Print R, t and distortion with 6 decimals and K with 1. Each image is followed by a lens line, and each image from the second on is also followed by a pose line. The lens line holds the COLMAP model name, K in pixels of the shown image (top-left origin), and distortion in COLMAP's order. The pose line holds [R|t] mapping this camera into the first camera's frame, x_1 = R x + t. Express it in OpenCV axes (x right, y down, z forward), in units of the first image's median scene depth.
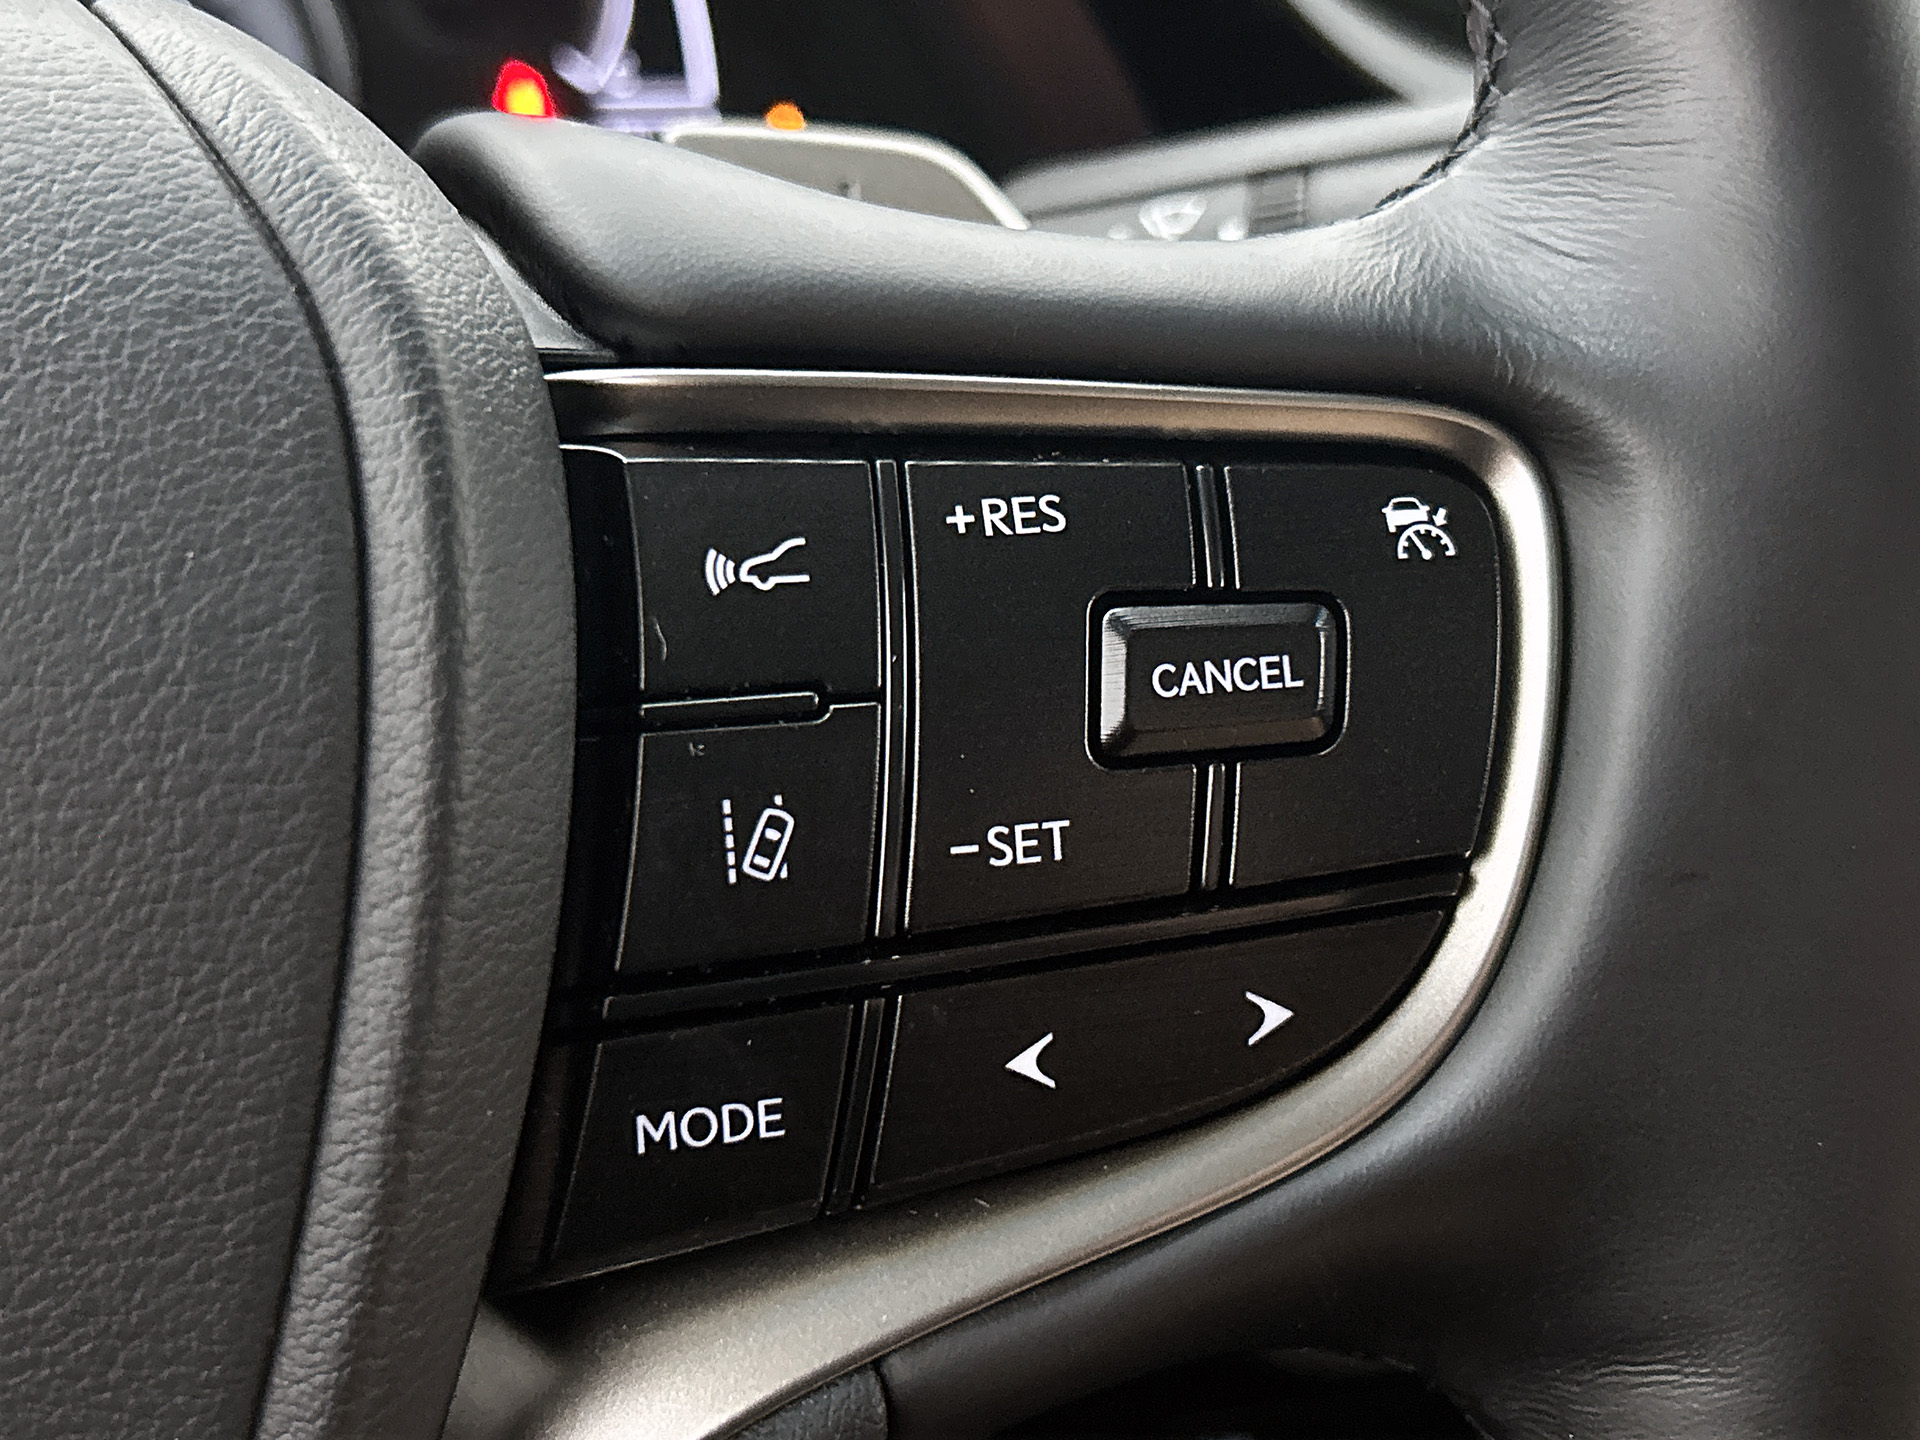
lens RADIAL K [[2432.0, 0, 960.0], [0, 2432.0, 720.0], [0, 0, 1]] dist [0.079440, -0.032553]
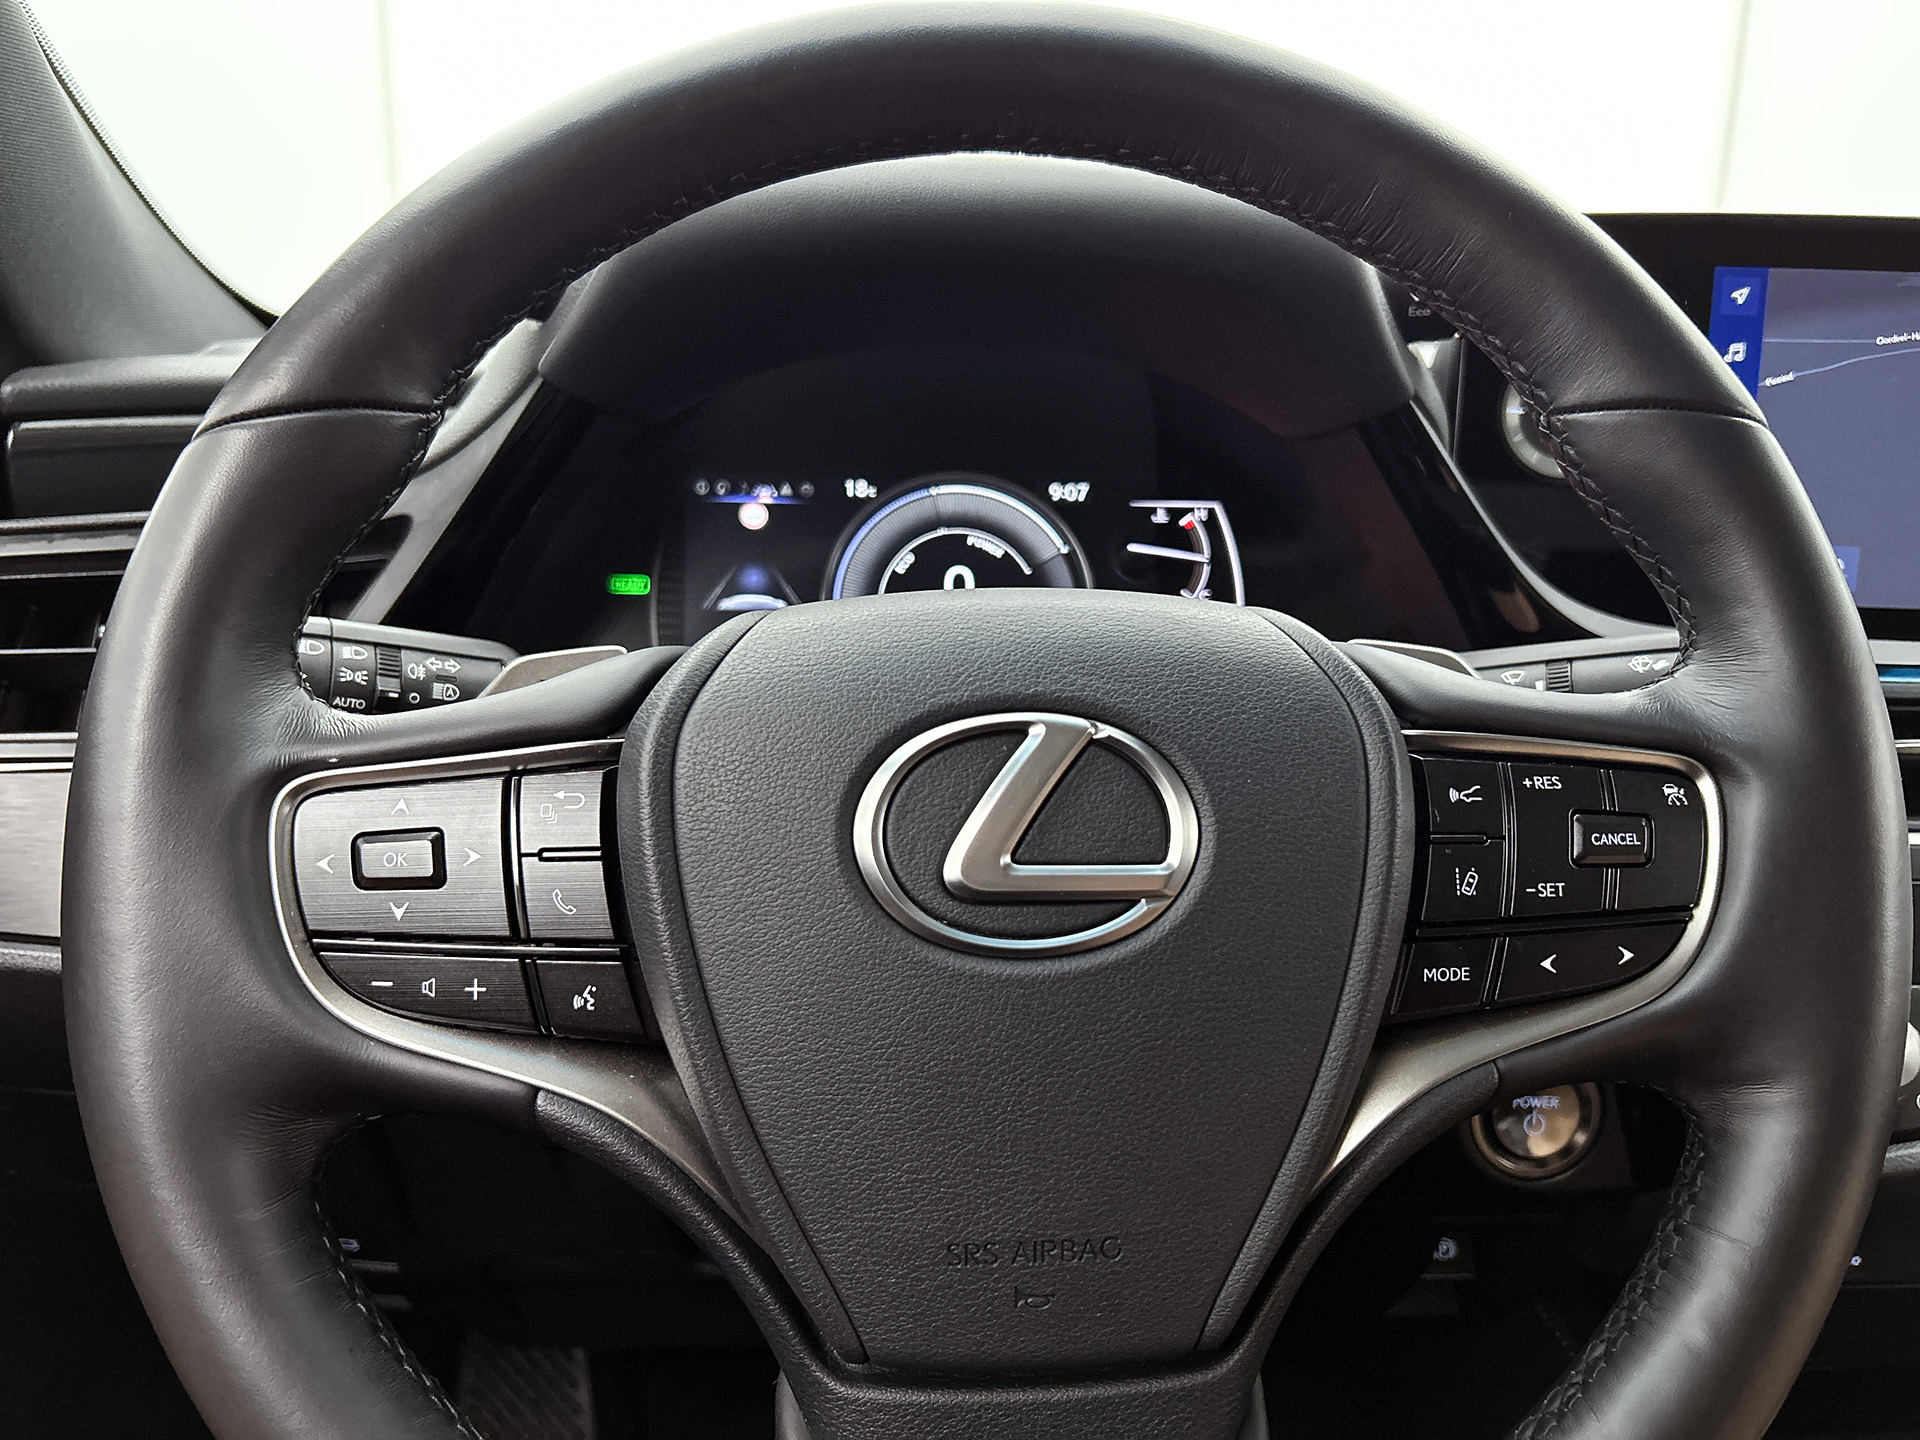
lens RADIAL K [[1471.5, 0, 960.0], [0, 1471.5, 720.0], [0, 0, 1]] dist [0.050632, -0.075689]
pose [[0.994467, 0.048097, -0.093395, -0.537706], [-0.060244, 0.989427, -0.131929, 0.127870], [0.086063, 0.136825, 0.986850, -0.911992]]
